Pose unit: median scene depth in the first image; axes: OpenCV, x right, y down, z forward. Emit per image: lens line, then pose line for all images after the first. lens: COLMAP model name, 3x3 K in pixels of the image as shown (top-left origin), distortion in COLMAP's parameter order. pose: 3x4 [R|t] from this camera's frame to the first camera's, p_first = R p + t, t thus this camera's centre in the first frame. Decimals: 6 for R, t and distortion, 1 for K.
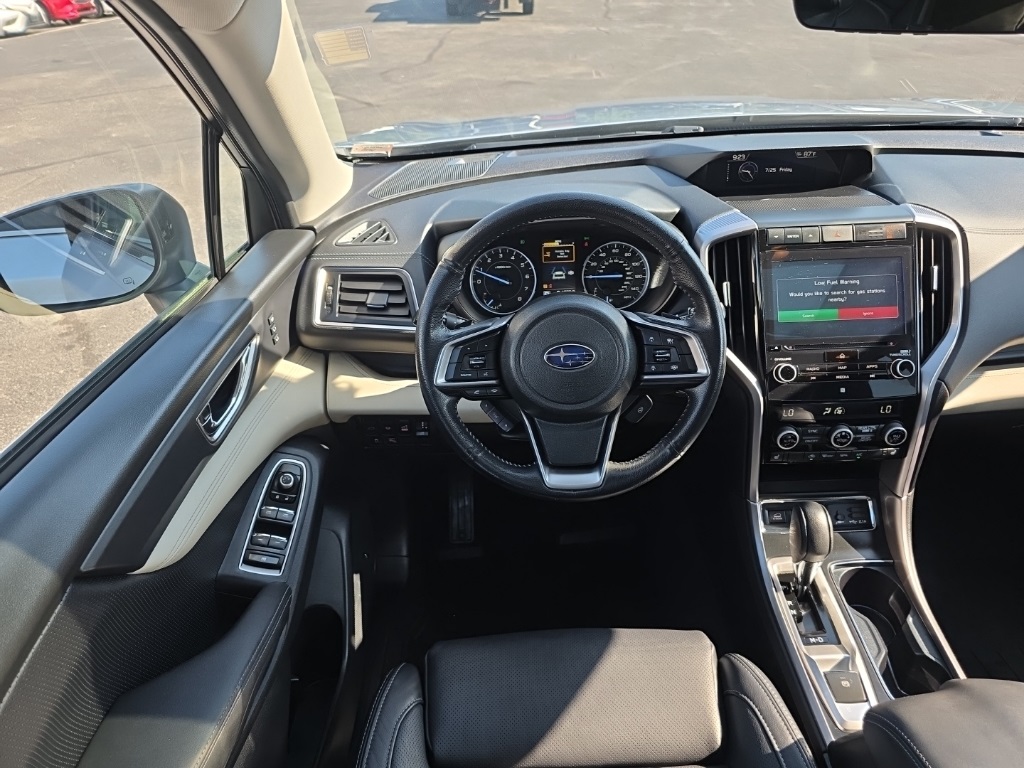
lens RADIAL K [[693.2, 0, 512.0], [0, 693.2, 384.0], [0, 0, 1]] dist [0.056266, -0.059920]
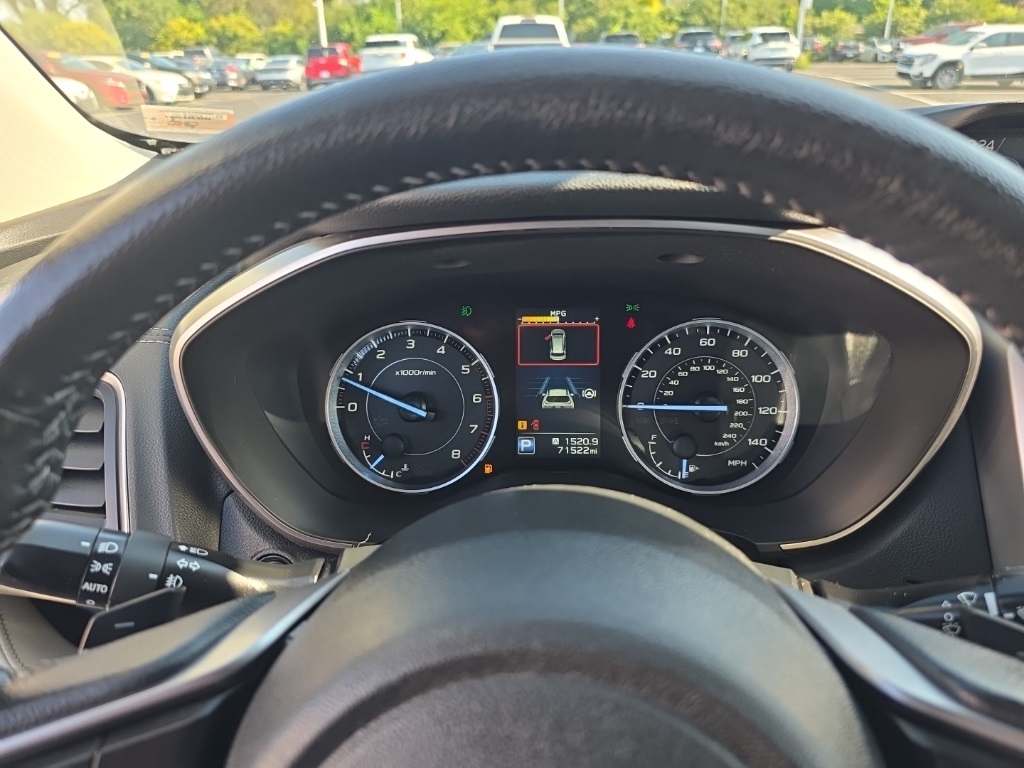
lens RADIAL K [[703.4, 0, 504.8], [0, 703.4, 382.5], [0, 0, 1]] dist [0.049586, -0.064227]
pose [[0.997941, 0.036821, -0.052525, 0.065144], [-0.043357, 0.990658, -0.129292, -0.127179], [0.047274, 0.131304, 0.990214, 0.680473]]
